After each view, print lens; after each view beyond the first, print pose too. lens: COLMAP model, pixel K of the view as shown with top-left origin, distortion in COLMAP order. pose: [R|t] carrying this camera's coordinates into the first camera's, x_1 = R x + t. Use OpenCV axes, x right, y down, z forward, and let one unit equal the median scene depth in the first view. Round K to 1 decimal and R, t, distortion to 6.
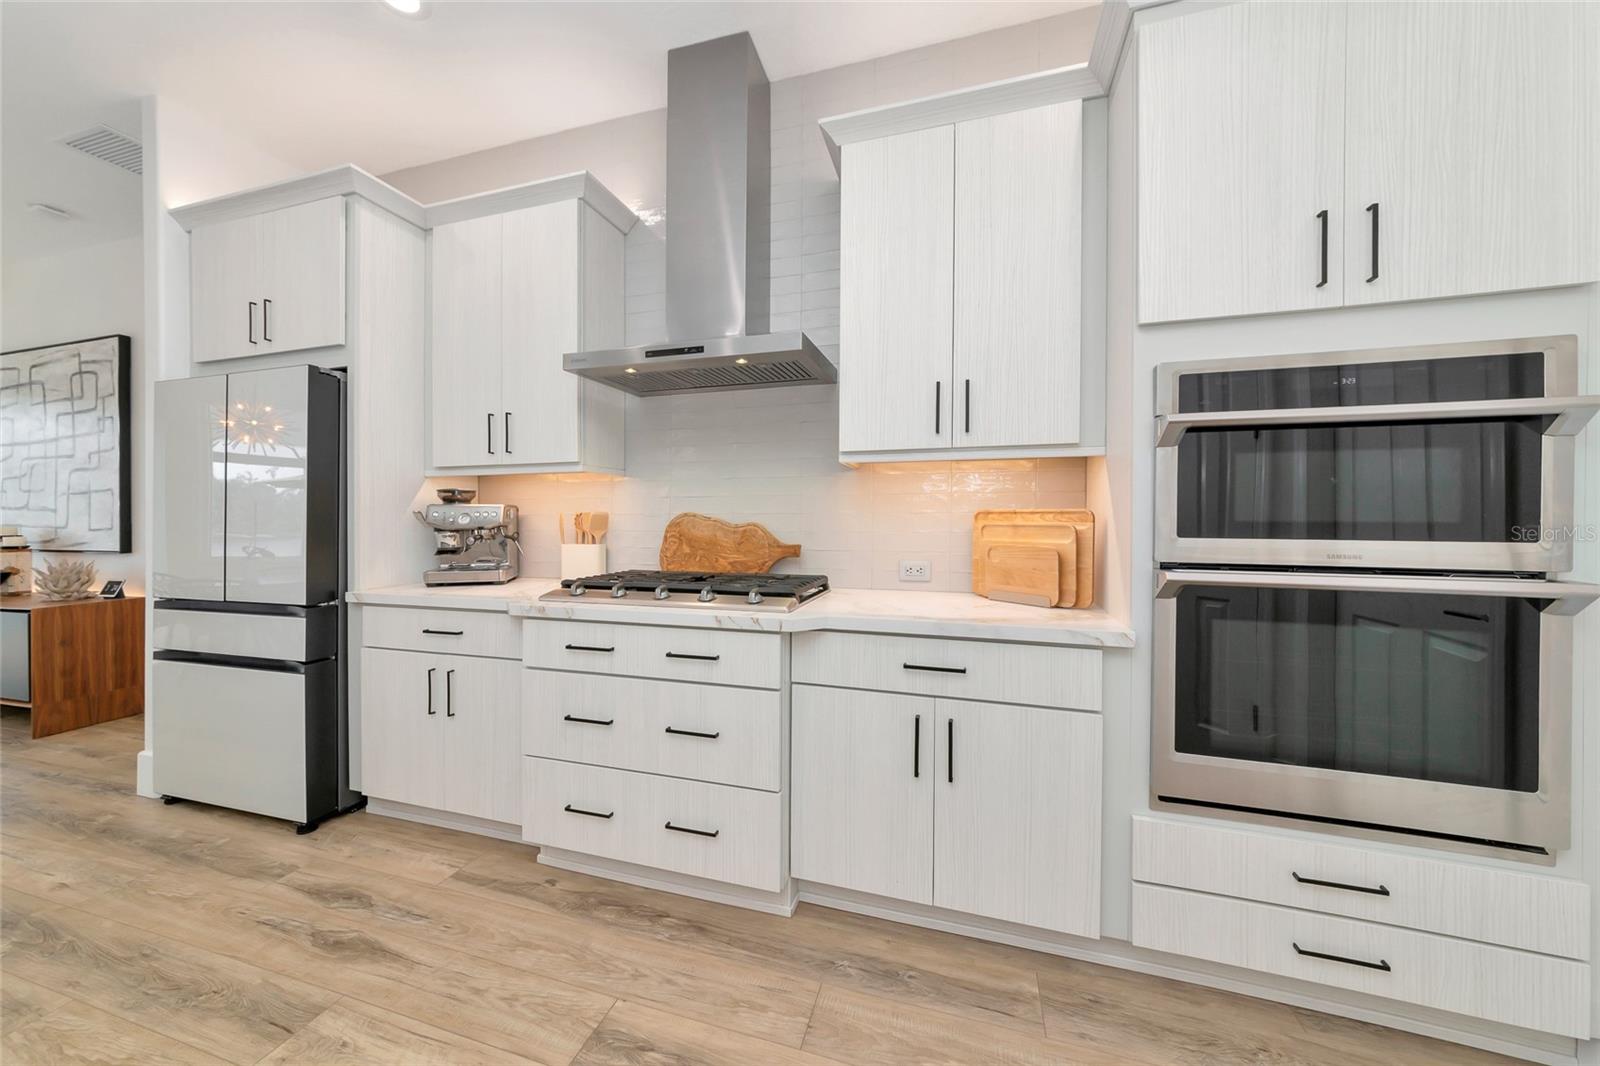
lens RADIAL K [[572.1, 0, 796.3], [0, 572.1, 524.6], [0, 0, 1]] dist [0.002784, 0.000294]
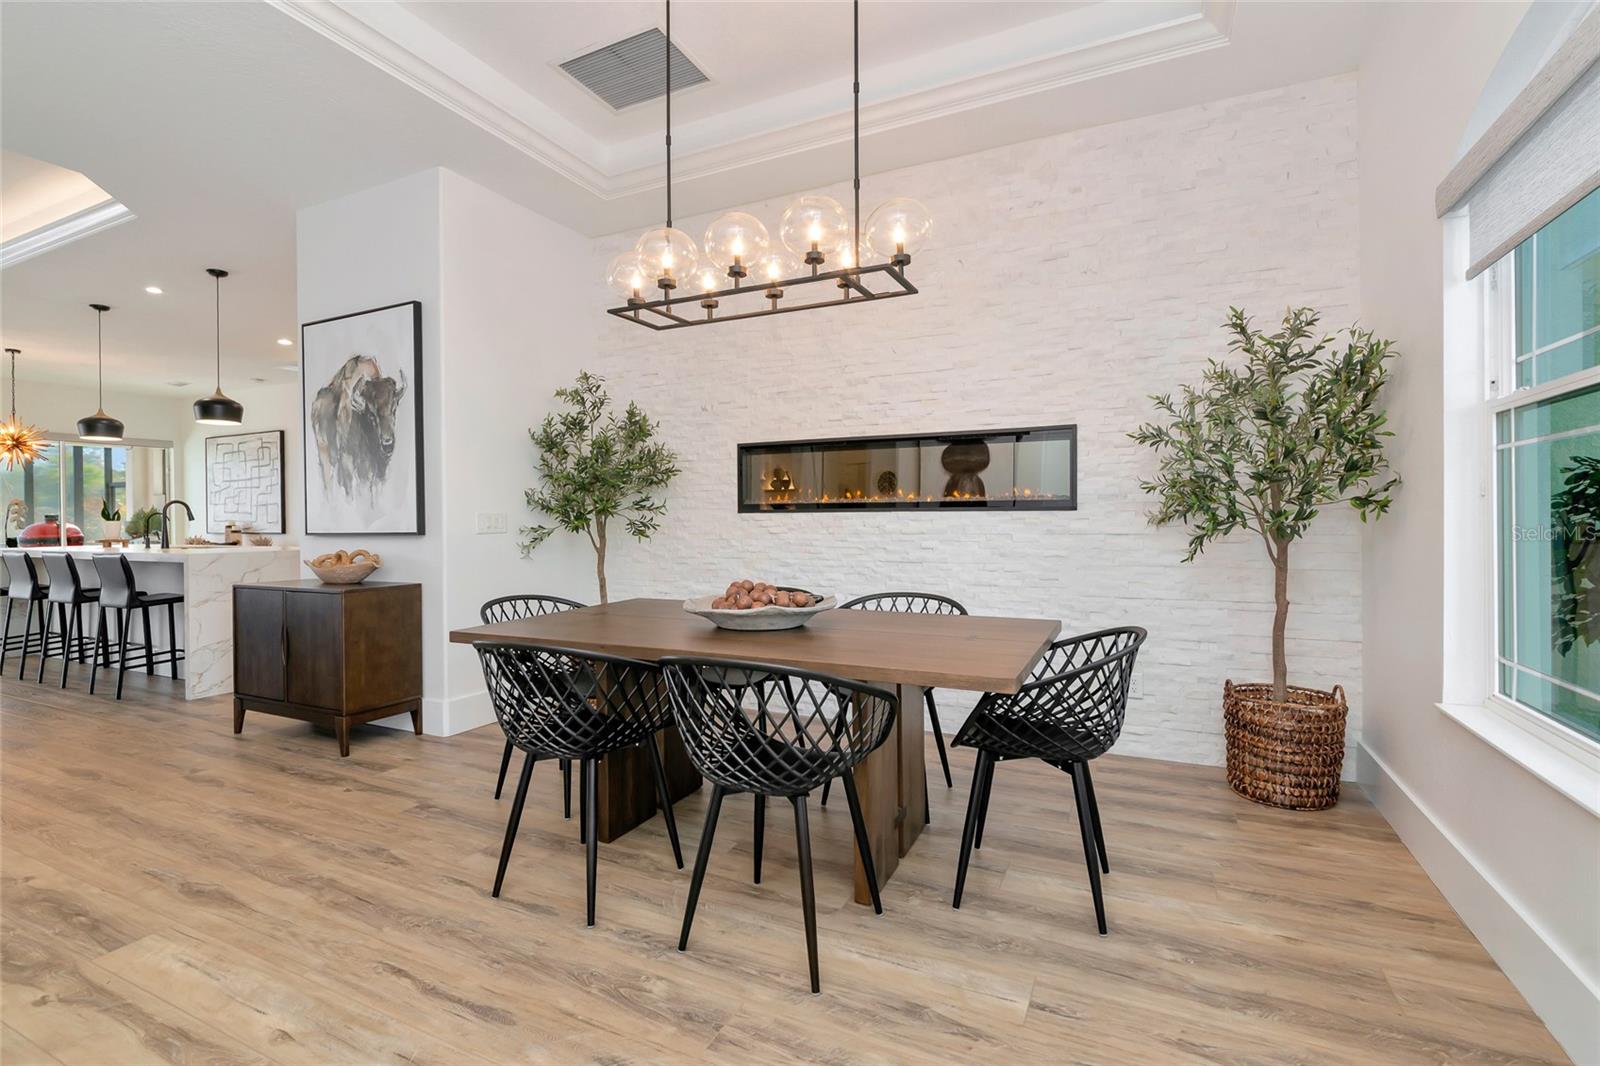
lens RADIAL K [[733.8, 0, 791.1], [0, 733.8, 519.4], [0, 0, 1]] dist [-0.013768, 0.001232]
pose [[0.987649, -0.005294, -0.156591, 1.745784], [0.003947, 0.999952, -0.008916, 0.045392], [0.156631, 0.008187, 0.987623, -2.156859]]
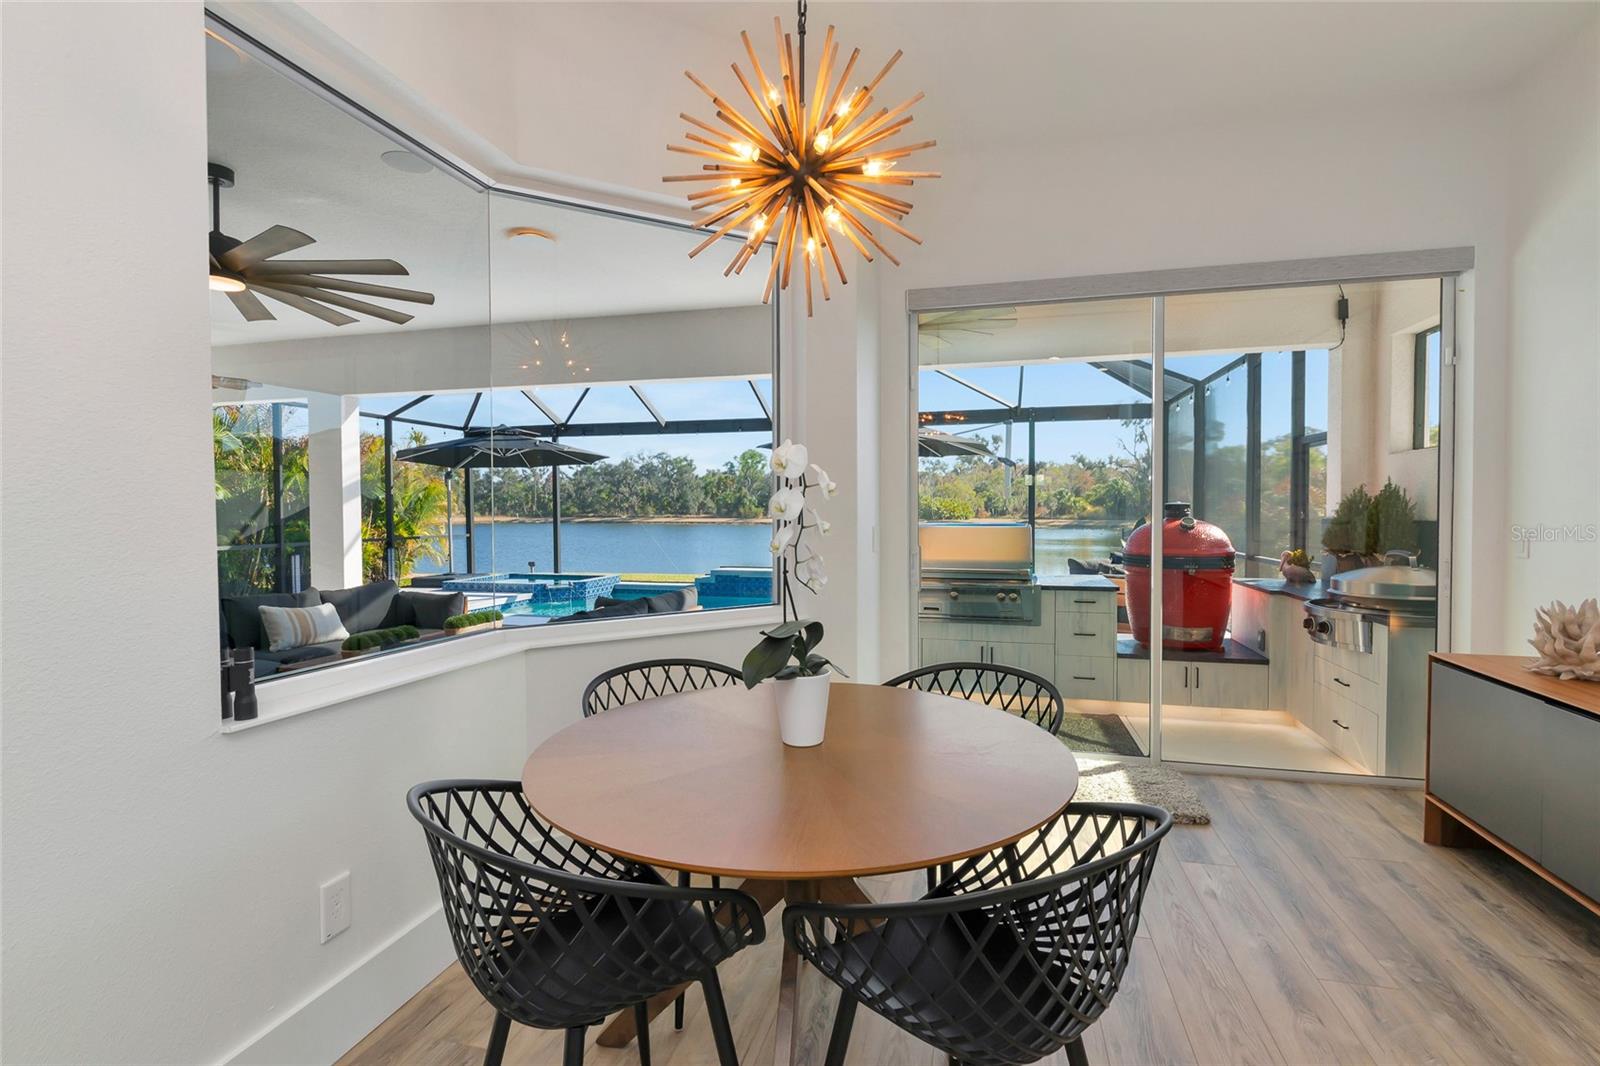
lens RADIAL K [[733.8, 0, 801.0], [0, 733.8, 532.2], [0, 0, 1]] dist [-0.013768, 0.001232]
pose [[0.034995, 0.036785, -0.998710, -1.625170], [-0.007612, 0.999303, 0.036540, -0.031882], [0.999359, 0.006324, 0.035250, 0.569268]]
